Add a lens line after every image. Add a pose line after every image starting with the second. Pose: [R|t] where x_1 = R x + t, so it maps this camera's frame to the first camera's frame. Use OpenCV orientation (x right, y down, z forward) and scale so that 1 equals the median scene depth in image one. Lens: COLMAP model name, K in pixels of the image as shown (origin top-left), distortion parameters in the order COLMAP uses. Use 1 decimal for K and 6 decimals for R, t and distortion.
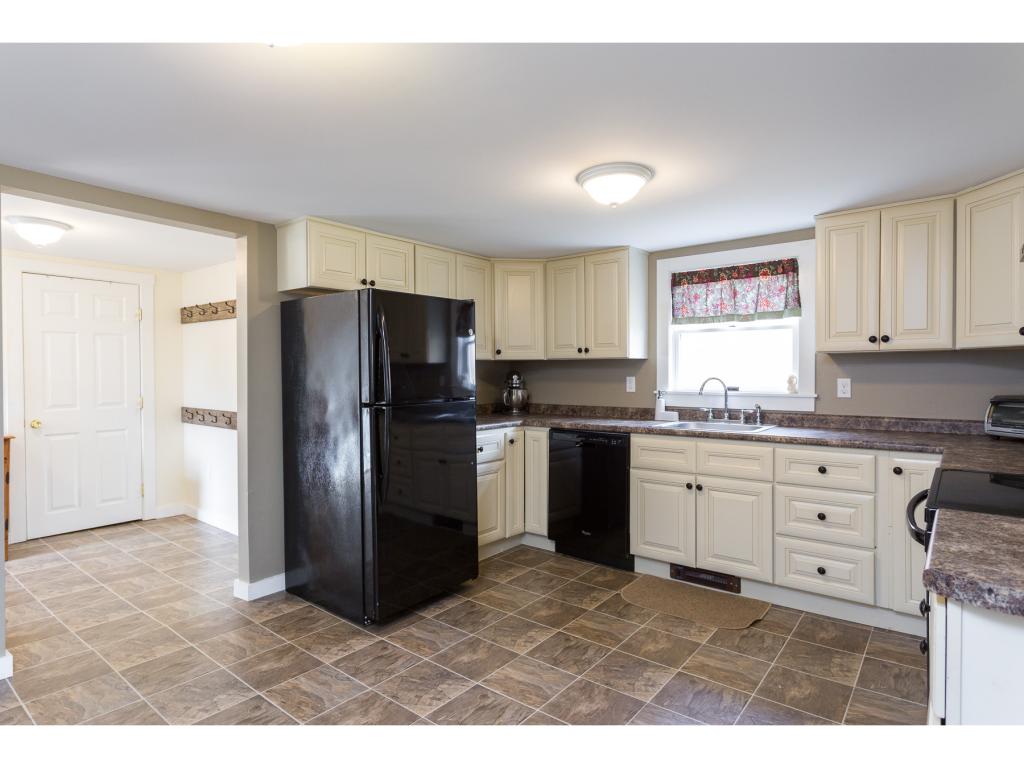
lens RADIAL K [[566.7, 0, 513.8], [0, 566.7, 381.3], [0, 0, 1]] dist [0.005021, 0.001570]
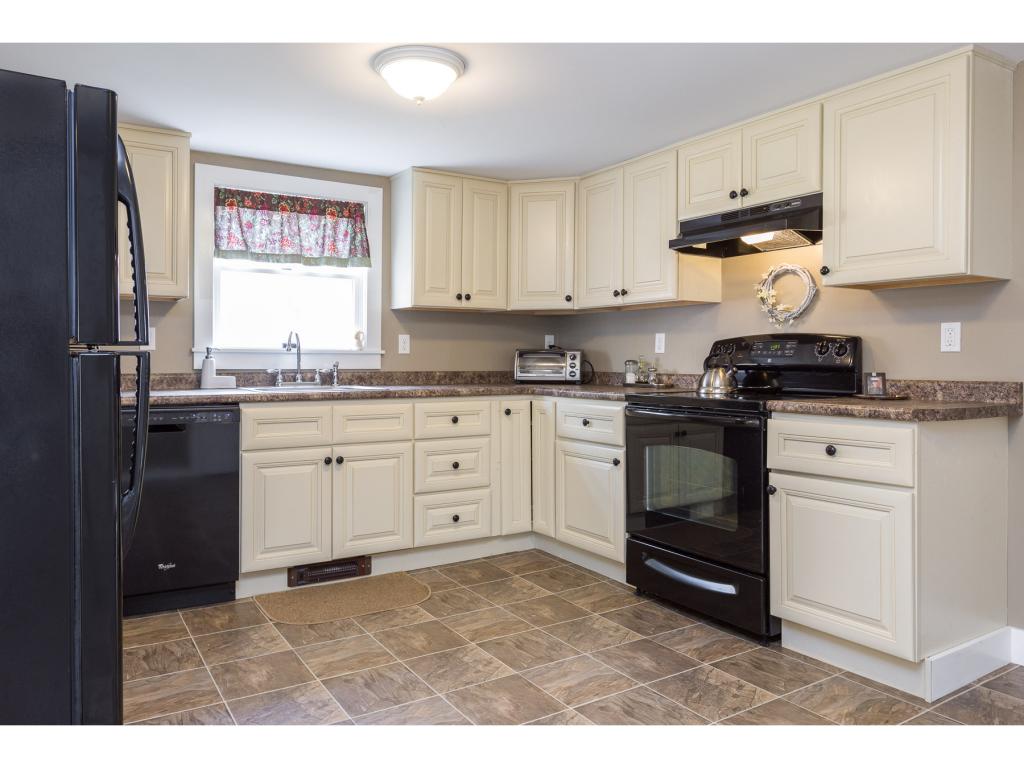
lens RADIAL K [[681.9, 0, 551.9], [0, 681.9, 360.2], [0, 0, 1]] dist [0.003875, 0.003276]
pose [[0.351019, -0.005422, 0.936353, -0.451961], [0.007180, 0.999969, 0.003099, 0.037754], [-0.936341, 0.005635, 0.351047, 0.333842]]
